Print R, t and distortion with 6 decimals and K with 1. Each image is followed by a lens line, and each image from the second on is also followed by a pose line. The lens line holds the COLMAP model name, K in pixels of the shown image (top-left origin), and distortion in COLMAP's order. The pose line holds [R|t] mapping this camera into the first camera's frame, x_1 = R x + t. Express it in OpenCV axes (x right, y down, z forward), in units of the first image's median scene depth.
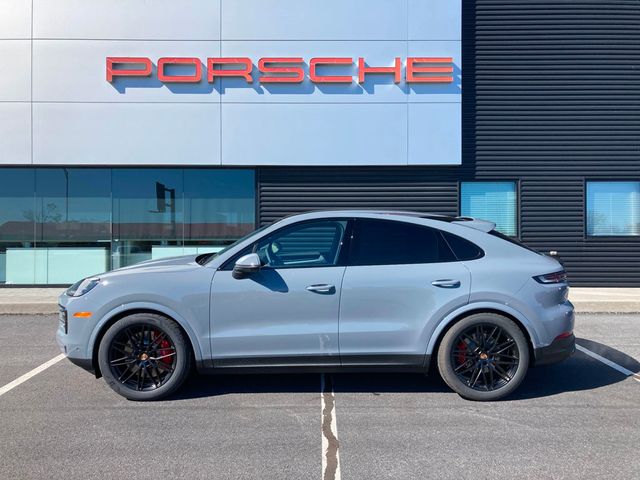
lens RADIAL K [[520.8, 0, 313.2], [0, 520.8, 227.8], [0, 0, 1]] dist [0.013112, 0.002937]
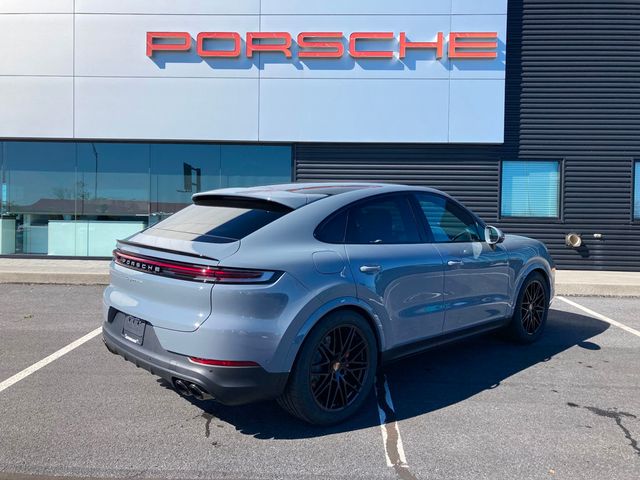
lens RADIAL K [[520.8, 0, 310.8], [0, 520.8, 223.0], [0, 0, 1]] dist [0.013112, 0.002937]
pose [[0.998683, 0.018204, -0.047961, -0.026086], [-0.017002, 0.999534, 0.025361, 0.009430], [0.048401, -0.024512, 0.998527, 0.004997]]
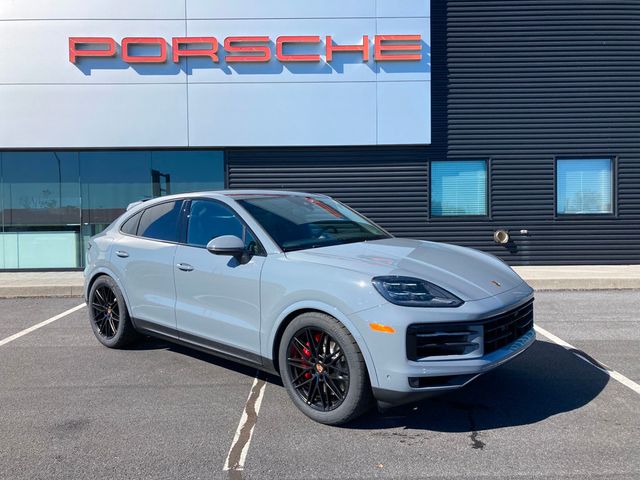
lens RADIAL K [[520.8, 0, 313.7], [0, 520.8, 229.1], [0, 0, 1]] dist [0.013112, 0.002937]
pose [[0.999939, -0.010956, 0.001623, 0.058254], [0.010896, 0.999384, 0.033355, 0.005686], [-0.001987, -0.033336, 0.999442, 0.003136]]
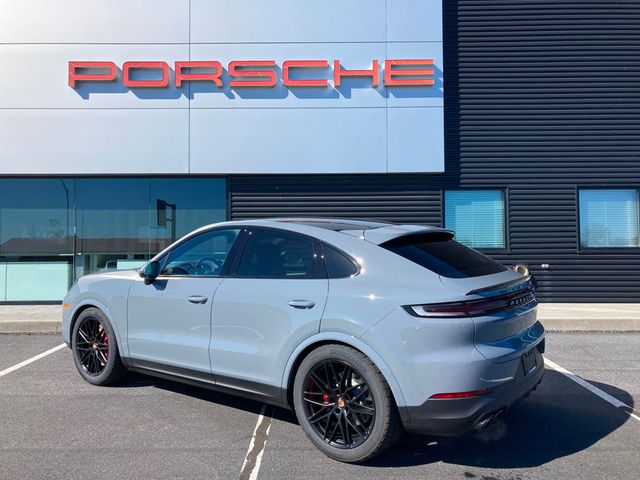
lens RADIAL K [[520.8, 0, 312.4], [0, 520.8, 221.8], [0, 0, 1]] dist [0.013112, 0.002937]
pose [[0.999946, -0.003817, -0.009701, 0.055668], [0.003427, 0.999199, -0.039860, 0.005040], [0.009846, 0.039824, 0.999158, 0.063312]]
